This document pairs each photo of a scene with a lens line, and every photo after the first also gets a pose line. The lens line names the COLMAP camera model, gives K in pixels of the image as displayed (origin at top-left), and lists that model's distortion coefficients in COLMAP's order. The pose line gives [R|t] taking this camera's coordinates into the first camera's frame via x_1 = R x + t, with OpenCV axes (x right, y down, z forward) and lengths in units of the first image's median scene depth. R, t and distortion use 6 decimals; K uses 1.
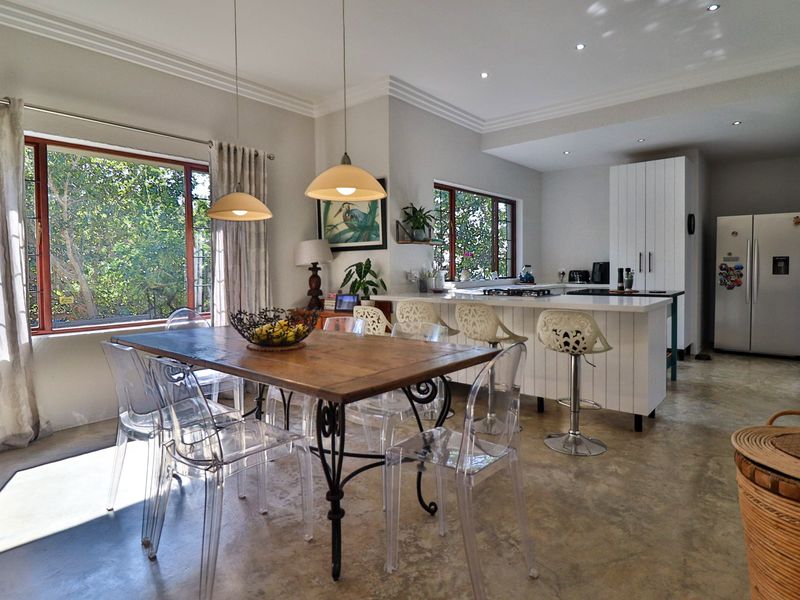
lens RADIAL K [[462.4, 0, 400.9], [0, 462.4, 293.9], [0, 0, 1]] dist [0.003940, -0.003227]
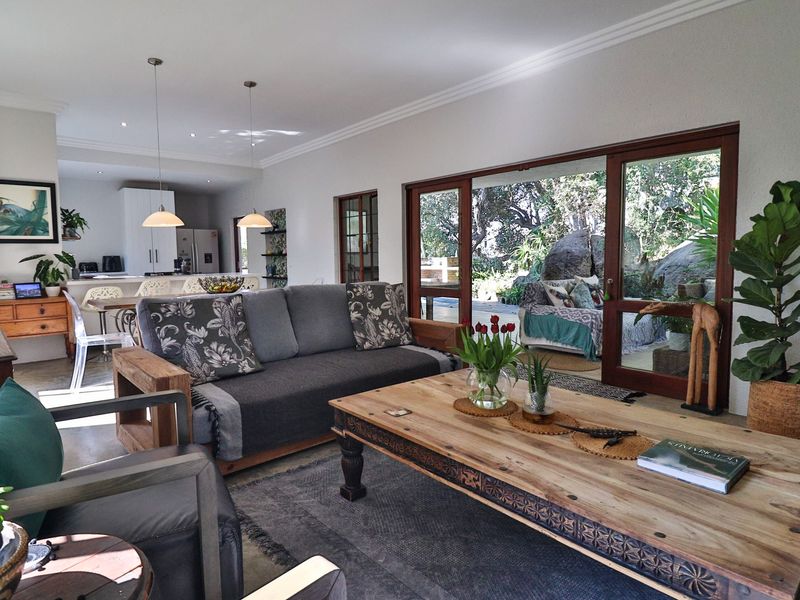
lens RADIAL K [[462.4, 0, 400.1], [0, 462.4, 298.8], [0, 0, 1]] dist [0.003940, -0.003227]
pose [[0.172151, -0.084407, 0.981448, -1.012209], [0.064429, 0.995154, 0.074284, 0.012502], [-0.982961, 0.050446, 0.176755, -0.060657]]
